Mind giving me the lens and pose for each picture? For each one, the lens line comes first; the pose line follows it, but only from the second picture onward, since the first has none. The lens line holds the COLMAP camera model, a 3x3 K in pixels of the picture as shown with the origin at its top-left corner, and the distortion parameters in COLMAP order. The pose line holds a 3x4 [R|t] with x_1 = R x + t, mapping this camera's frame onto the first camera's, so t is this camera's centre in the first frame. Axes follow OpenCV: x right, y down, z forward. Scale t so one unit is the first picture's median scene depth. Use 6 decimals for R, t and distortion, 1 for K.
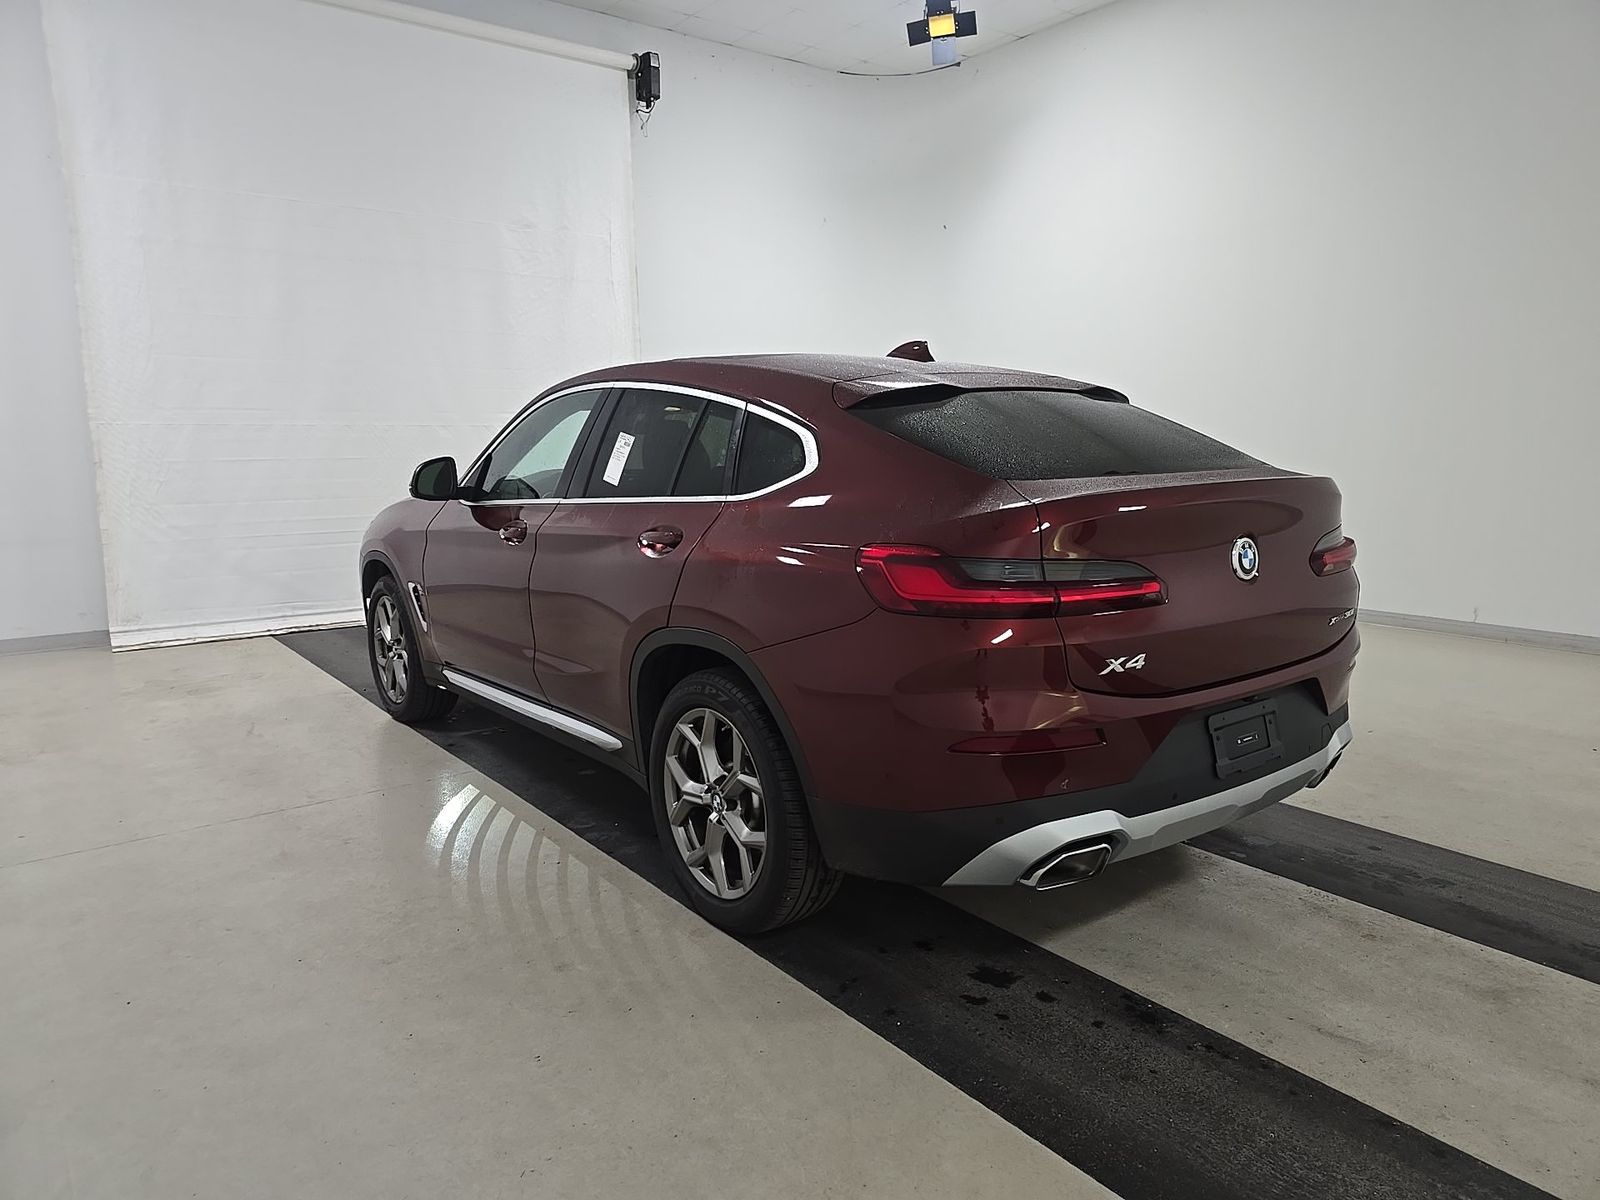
lens RADIAL K [[1076.8, 0, 806.3], [0, 1076.8, 595.6], [0, 0, 1]] dist [0.062918, -0.059048]
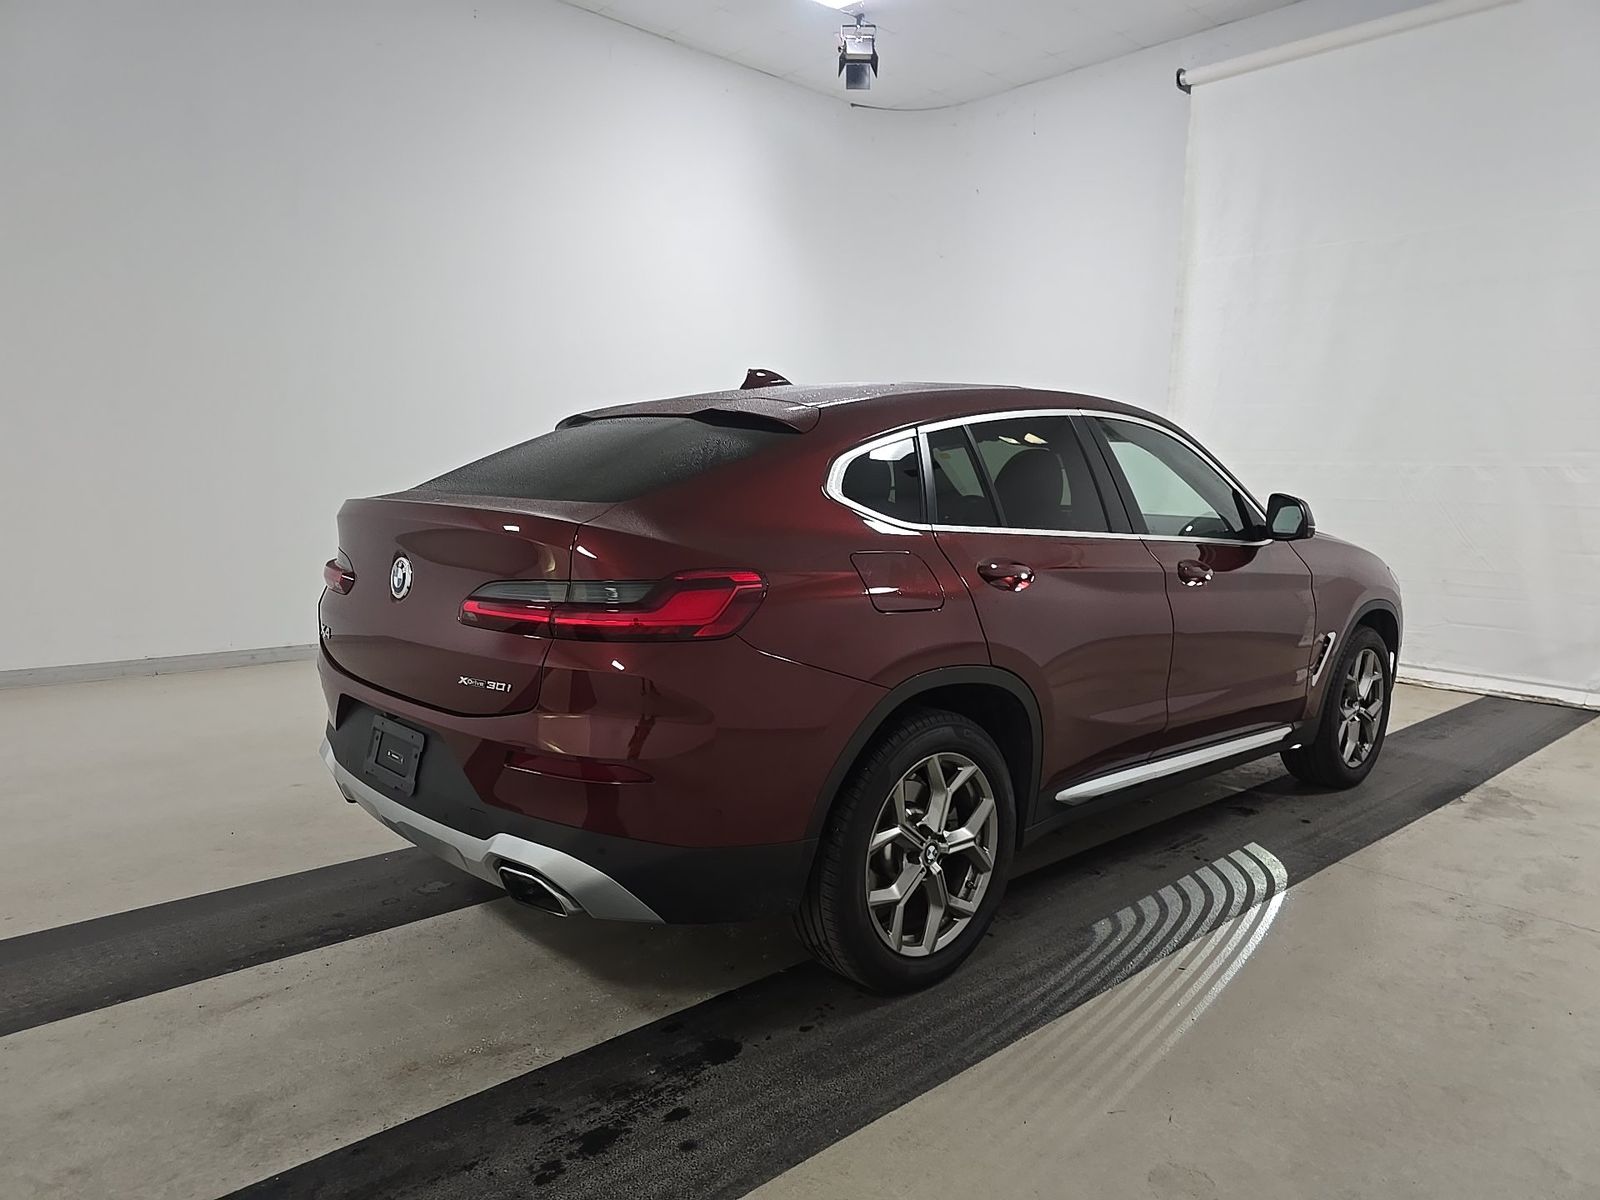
lens RADIAL K [[1076.8, 0, 806.3], [0, 1076.8, 595.6], [0, 0, 1]] dist [0.062918, -0.059048]
pose [[0.089149, 0.124647, -0.988188, 1.199042], [-0.169769, 0.979522, 0.108238, -0.159194], [0.981443, 0.158114, 0.108485, 1.049632]]
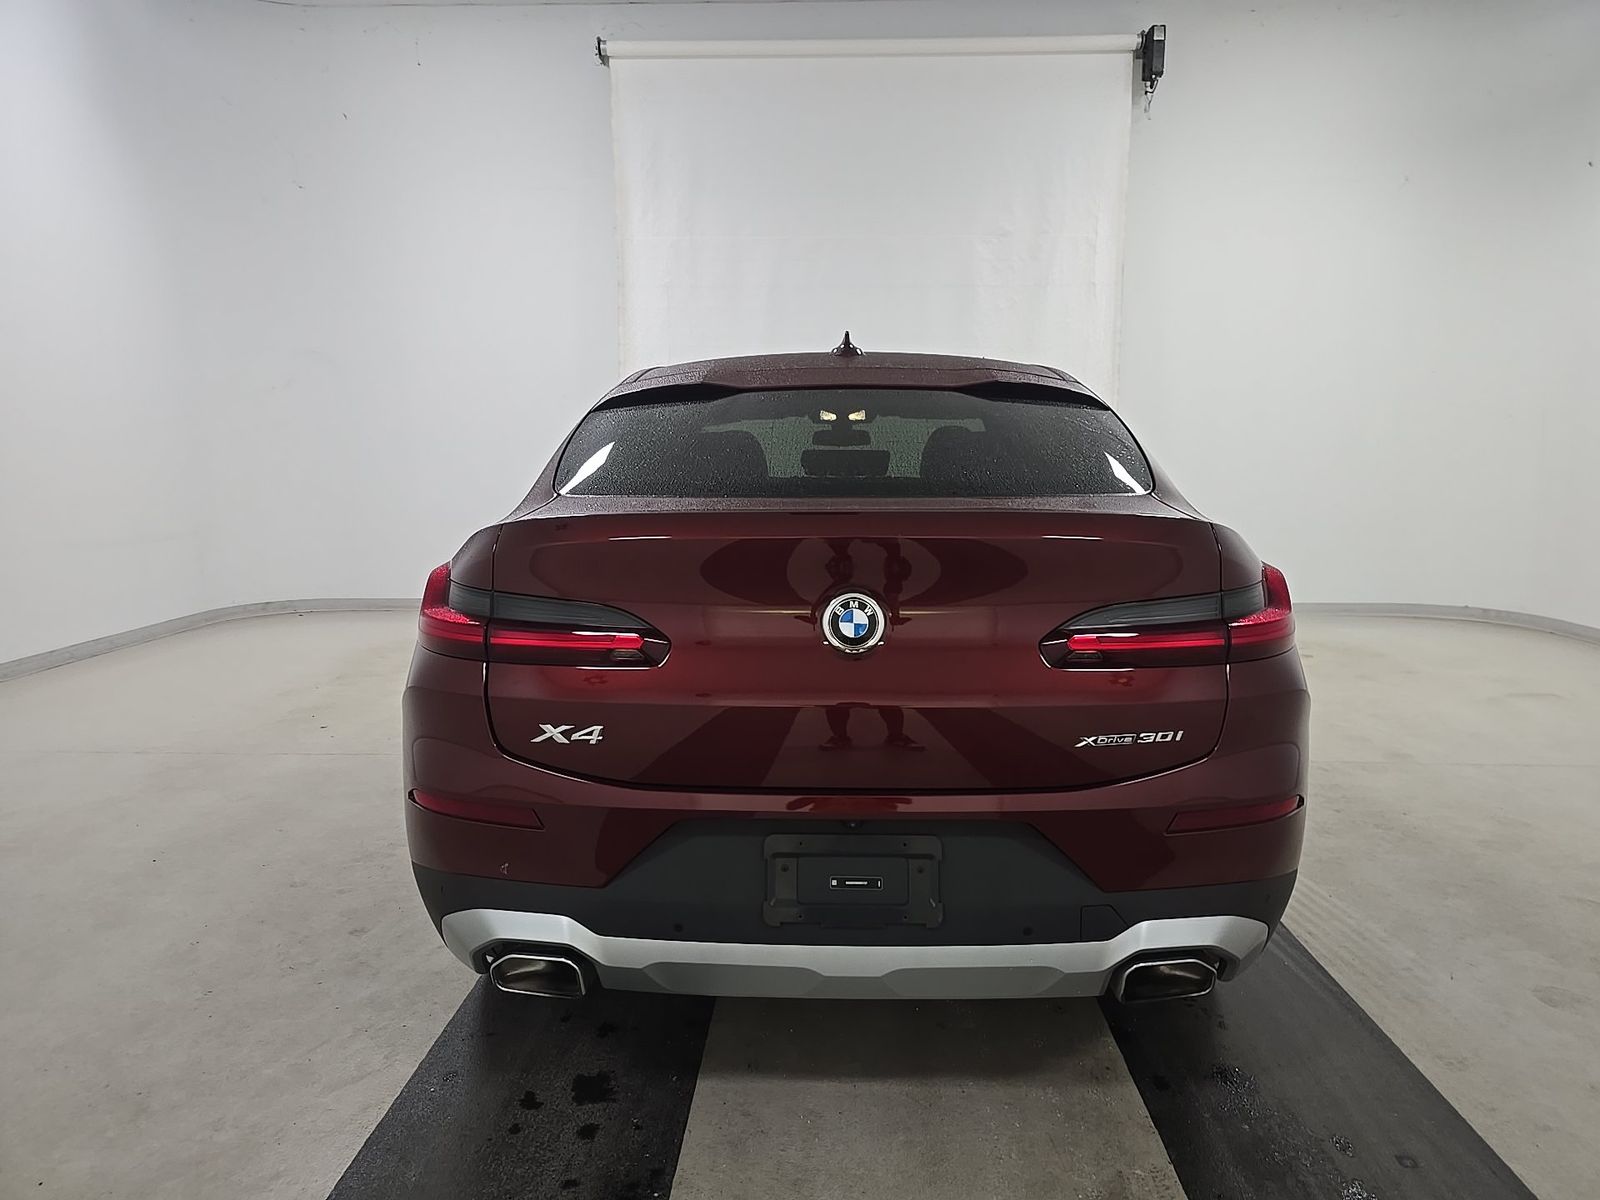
lens RADIAL K [[1076.8, 0, 806.3], [0, 1076.8, 595.6], [0, 0, 1]] dist [0.062918, -0.059048]
pose [[0.772327, 0.093393, -0.628322, 0.674040], [-0.101557, 0.994564, 0.022999, -0.053067], [0.627054, 0.046048, 0.777613, 0.368753]]
